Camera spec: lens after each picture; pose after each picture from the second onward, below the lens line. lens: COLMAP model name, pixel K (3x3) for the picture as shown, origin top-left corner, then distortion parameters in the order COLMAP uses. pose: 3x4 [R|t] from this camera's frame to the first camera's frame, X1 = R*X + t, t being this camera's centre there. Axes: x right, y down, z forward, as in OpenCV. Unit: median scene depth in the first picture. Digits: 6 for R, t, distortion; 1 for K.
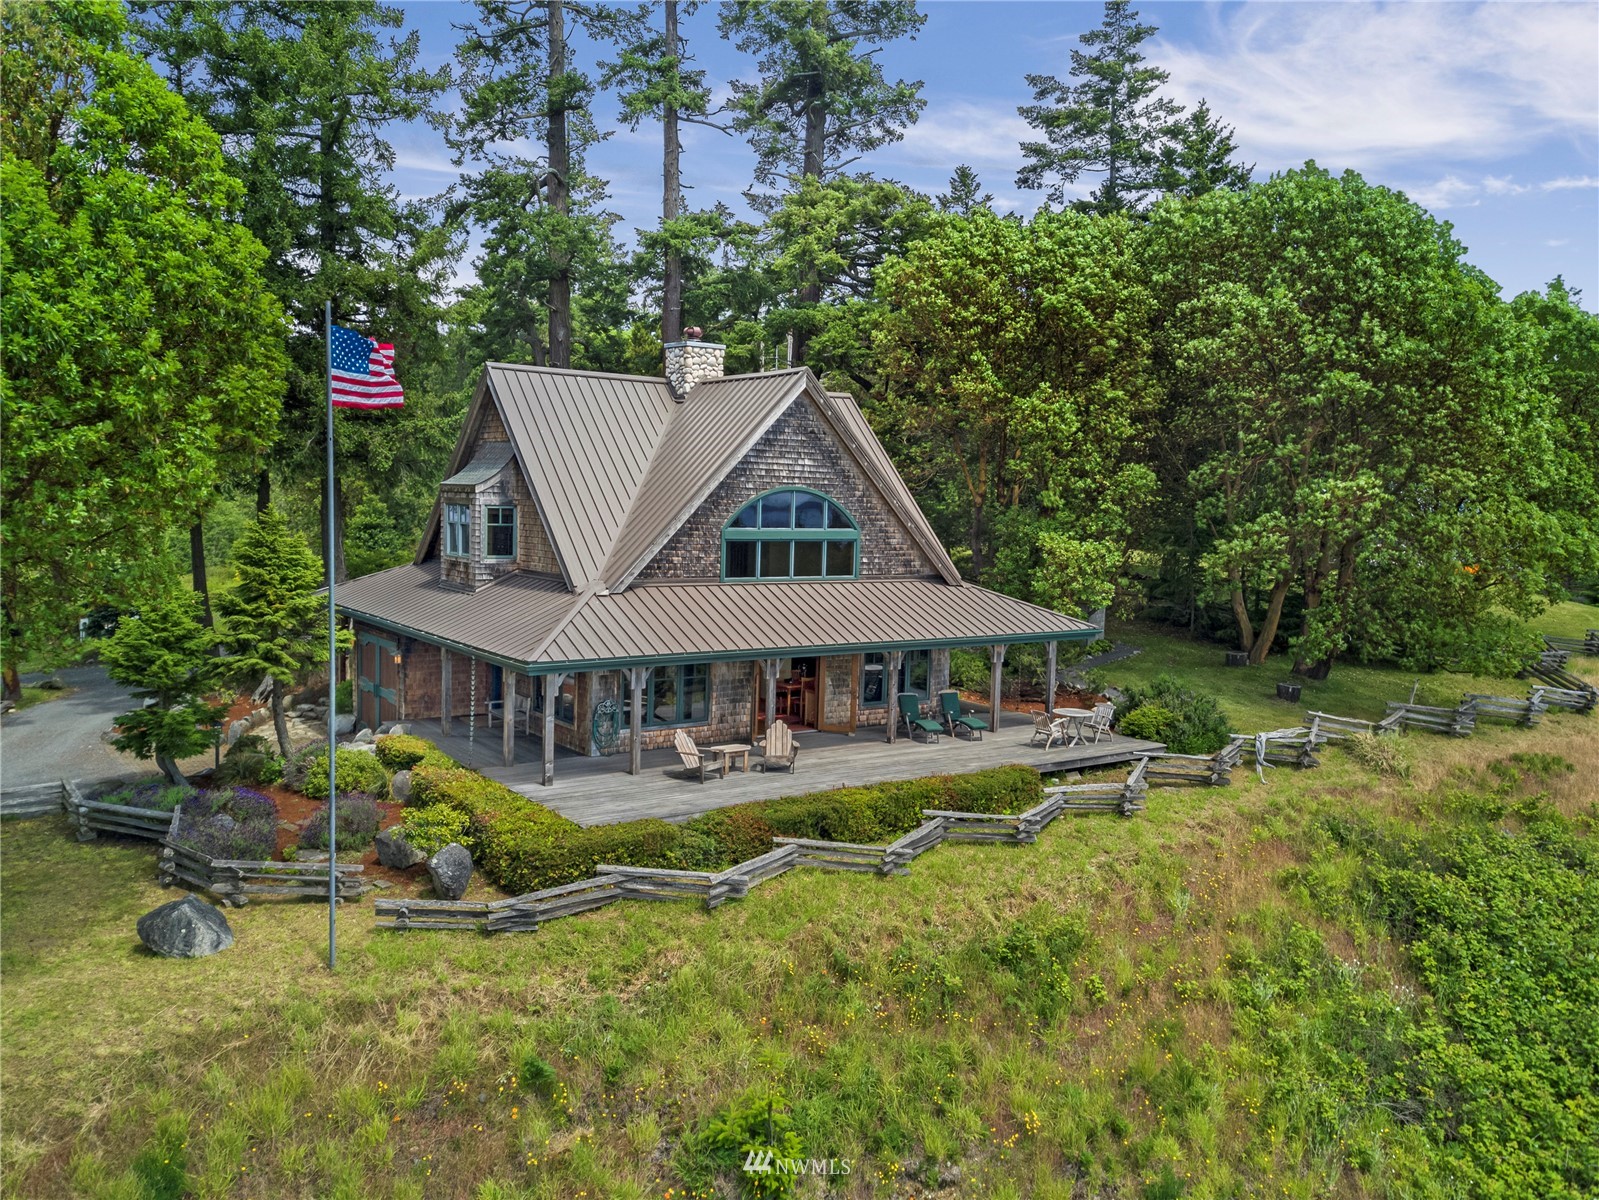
lens RADIAL K [[1201.3, 0, 722.7], [0, 1201.3, 598.6], [0, 0, 1]] dist [0.028675, -0.002321]
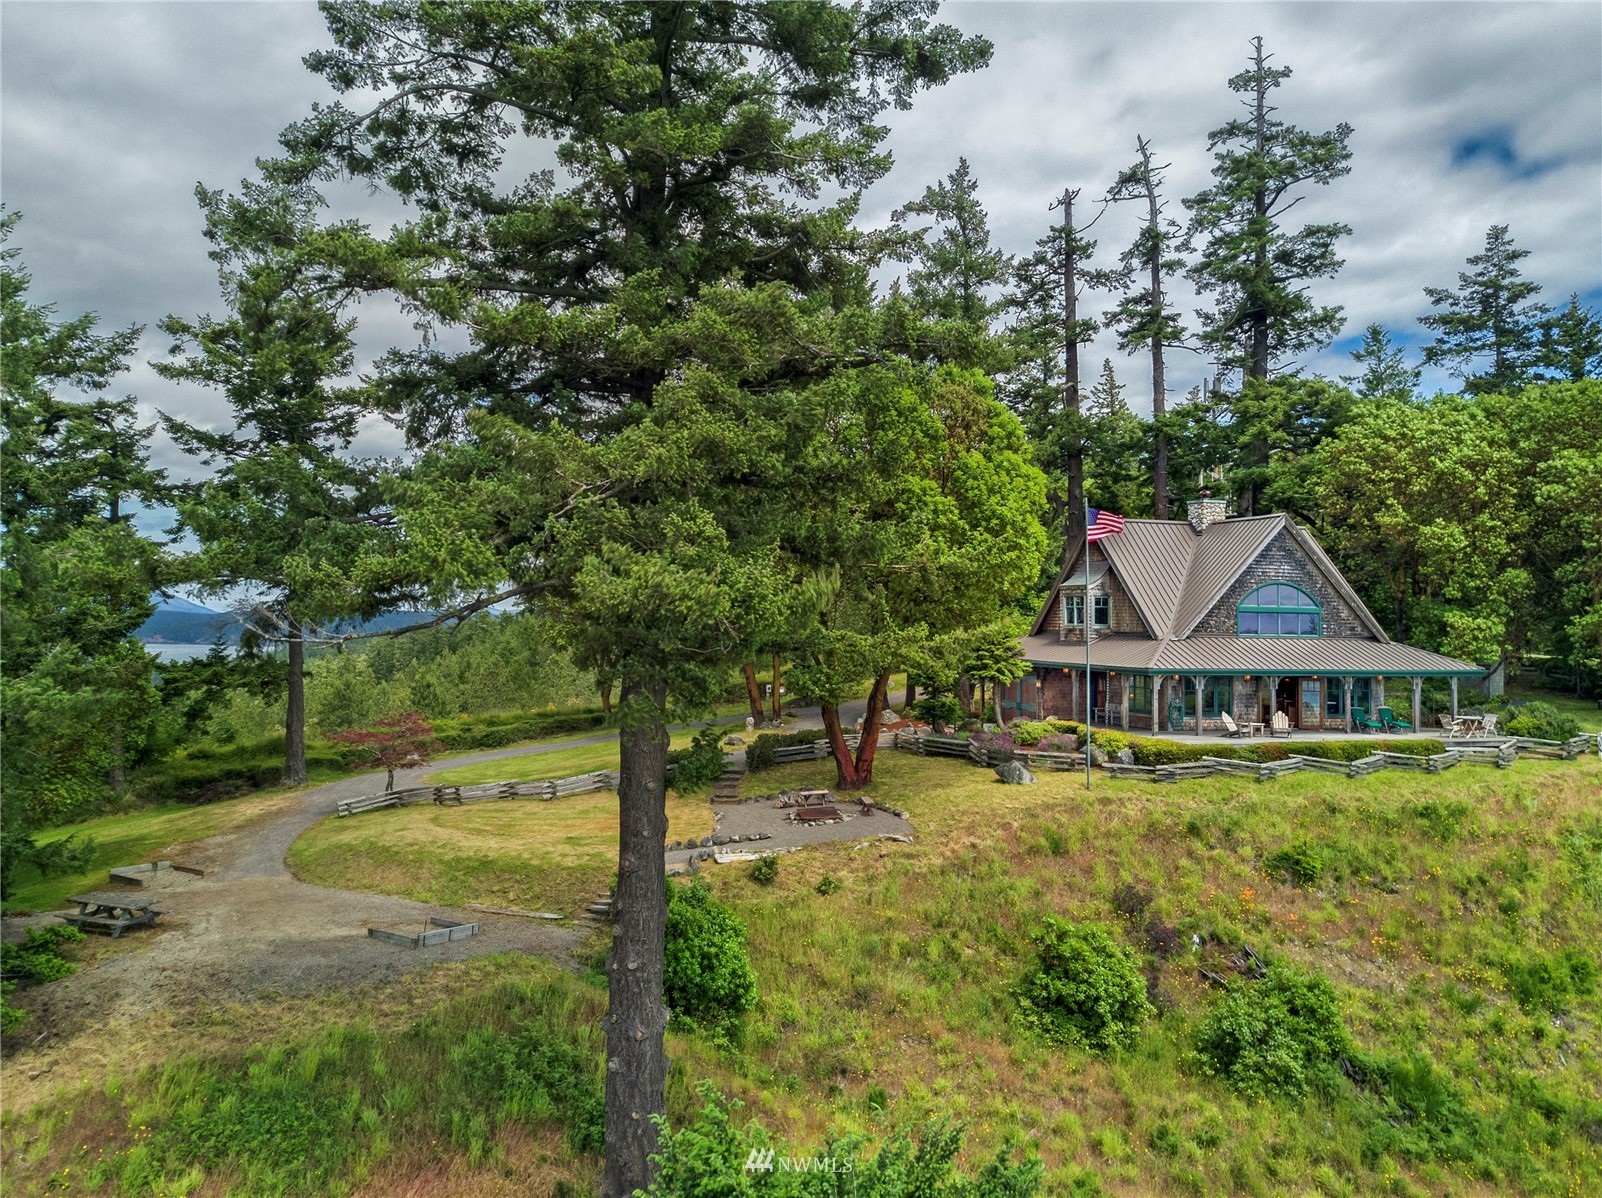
lens RADIAL K [[1218.2, 0, 800.3], [0, 1218.2, 580.6], [0, 0, 1]] dist [0.010433, 0.001995]
pose [[0.968003, -0.019619, -0.250169, -0.159749], [-0.013189, 0.991583, -0.128796, 0.132711], [0.250590, 0.127974, 0.959597, -0.806283]]
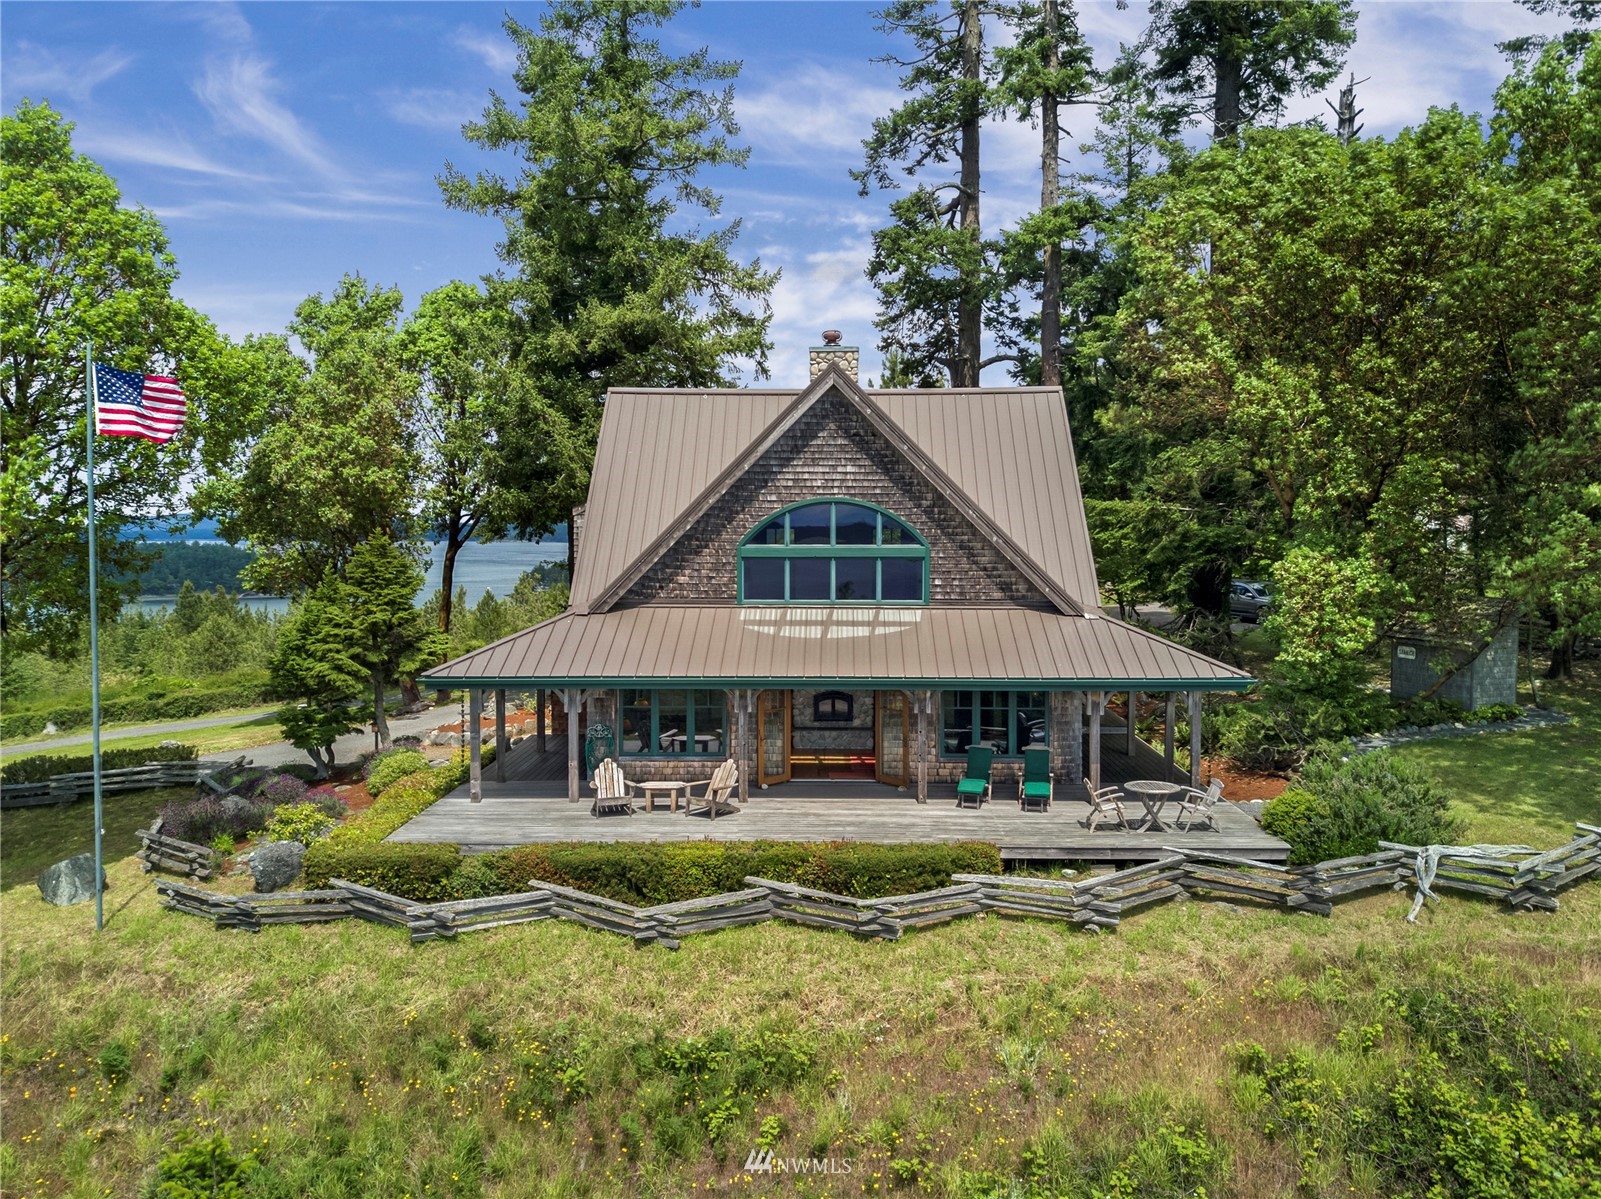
lens RADIAL K [[1195.8, 0, 825.1], [0, 1195.8, 598.1], [0, 0, 1]] dist [-0.000193, -0.000429]
pose [[0.840094, 0.018818, -0.542115, 0.514618], [-0.031259, 0.999417, -0.013749, -0.006778], [0.541540, 0.028497, 0.840192, 0.253513]]
